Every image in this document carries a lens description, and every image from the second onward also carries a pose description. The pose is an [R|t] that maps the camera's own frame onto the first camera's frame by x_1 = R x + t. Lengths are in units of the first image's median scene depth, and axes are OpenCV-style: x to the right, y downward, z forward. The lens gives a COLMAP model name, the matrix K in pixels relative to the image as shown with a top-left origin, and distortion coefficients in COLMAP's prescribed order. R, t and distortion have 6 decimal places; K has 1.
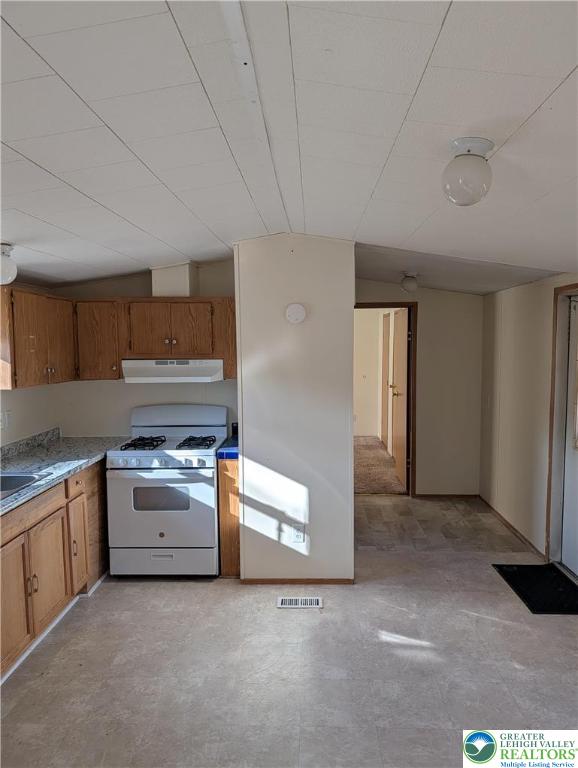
lens RADIAL K [[552.1, 0, 291.2], [0, 552.1, 391.5], [0, 0, 1]] dist [0.013223, -0.024137]
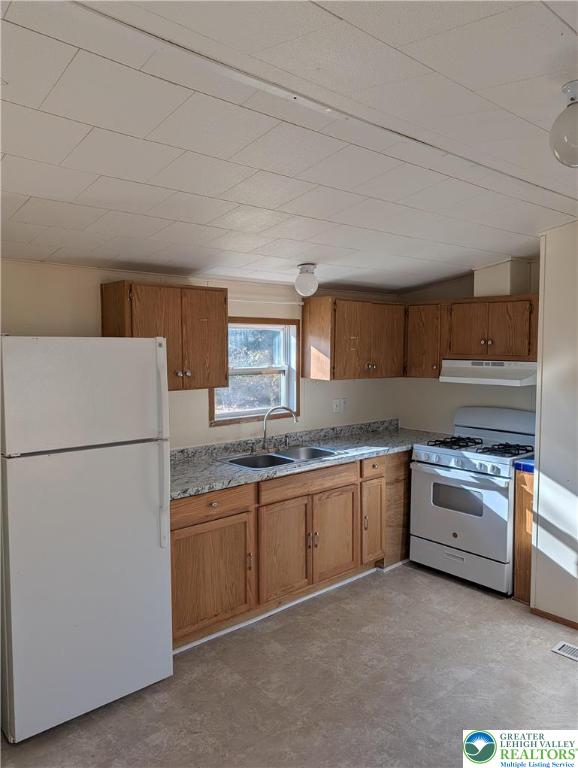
lens RADIAL K [[552.1, 0, 281.7], [0, 552.1, 382.0], [0, 0, 1]] dist [0.013223, -0.024137]
pose [[0.675530, 0.059599, -0.734920, 0.276097], [-0.073342, 0.997216, 0.013455, -0.007452], [0.733676, 0.044811, 0.678020, 0.080348]]
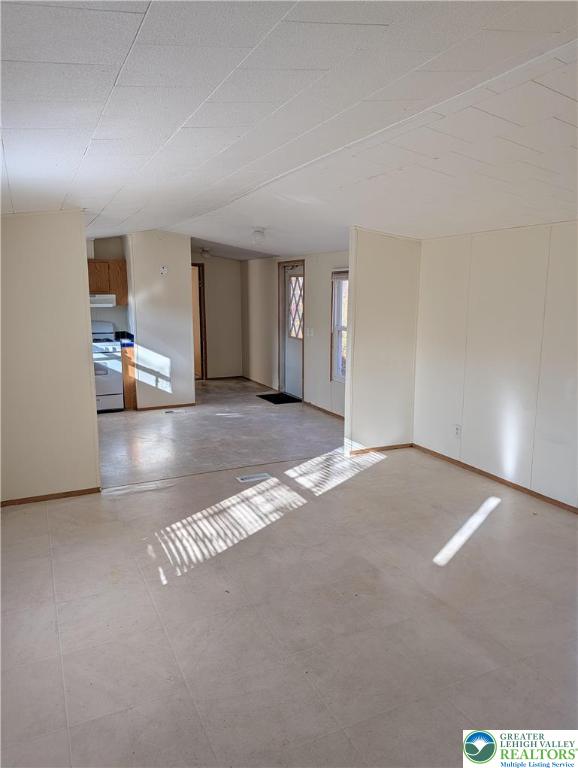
lens RADIAL K [[552.1, 0, 293.4], [0, 552.1, 381.3], [0, 0, 1]] dist [0.013223, -0.024137]
pose [[0.890012, -0.064308, 0.451378, -0.477782], [0.031779, 0.996345, 0.079290, 0.108400], [-0.454828, -0.056224, 0.888803, -0.977711]]
